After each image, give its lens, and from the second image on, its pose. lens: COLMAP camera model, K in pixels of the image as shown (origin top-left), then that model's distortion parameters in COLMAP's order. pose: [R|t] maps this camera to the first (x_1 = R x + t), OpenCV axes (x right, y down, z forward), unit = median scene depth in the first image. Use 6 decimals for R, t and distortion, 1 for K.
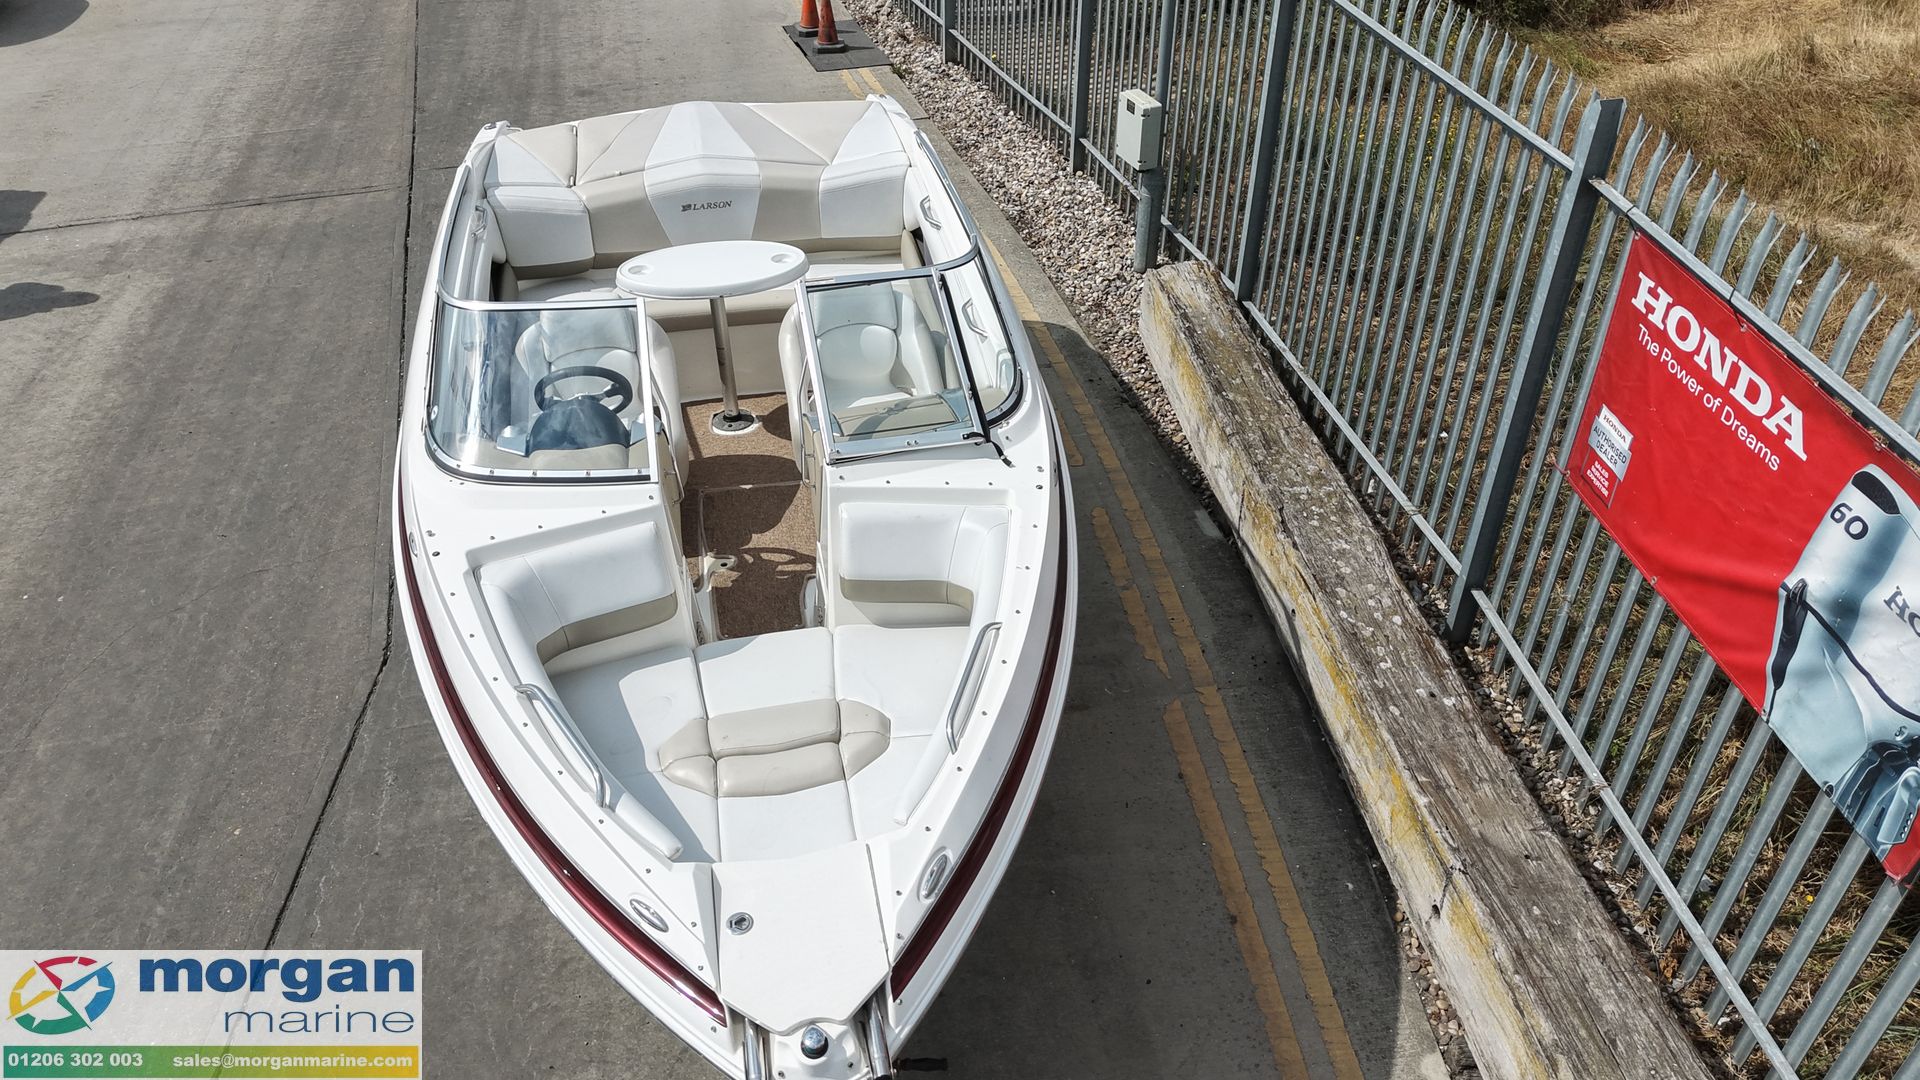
lens RADIAL K [[1410.6, 0, 957.1], [0, 1410.6, 551.1], [0, 0, 1]] dist [0.052131, -0.037200]
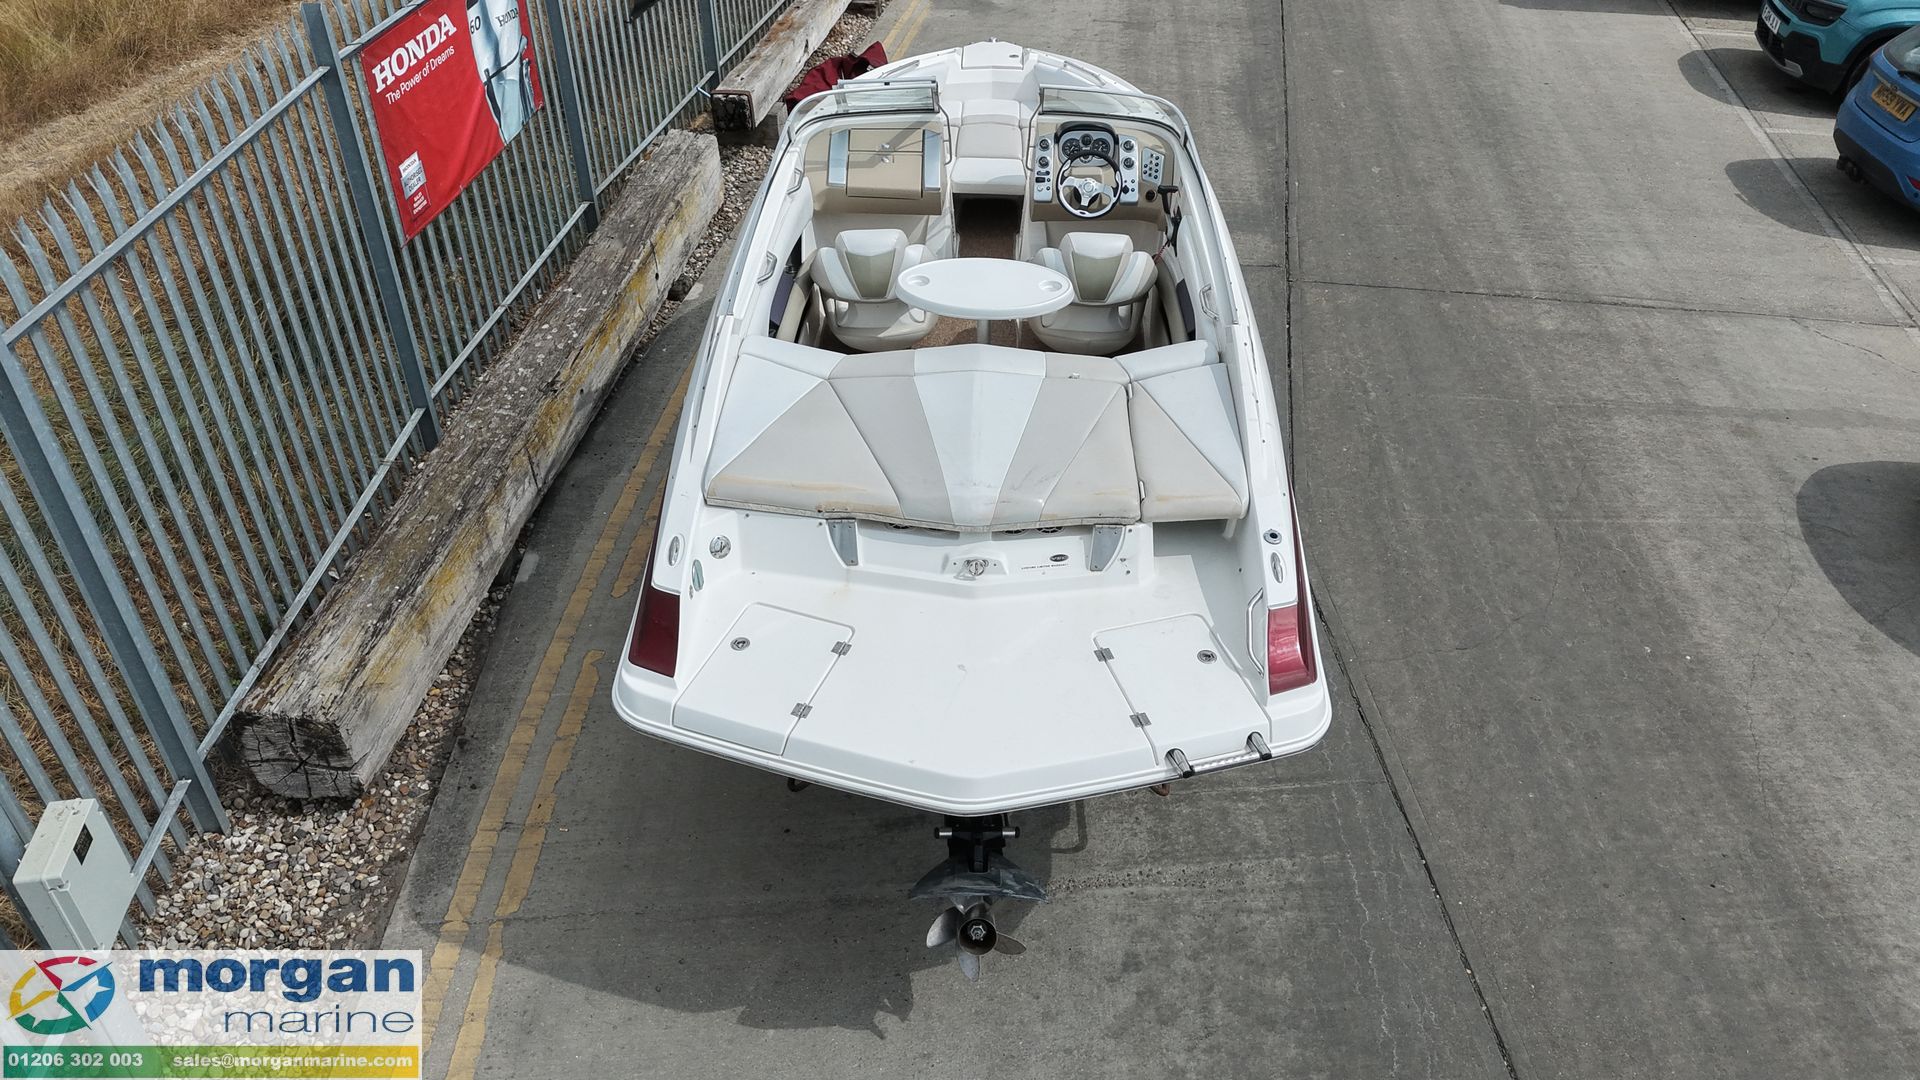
lens RADIAL K [[1410.6, 0, 958.2], [0, 1410.6, 534.0], [0, 0, 1]] dist [0.052131, -0.037200]
pose [[-0.974864, -0.131806, 0.179633, -0.364363], [0.135303, 0.290325, 0.947314, -1.140894], [-0.177013, 0.947807, -0.265193, 1.444062]]
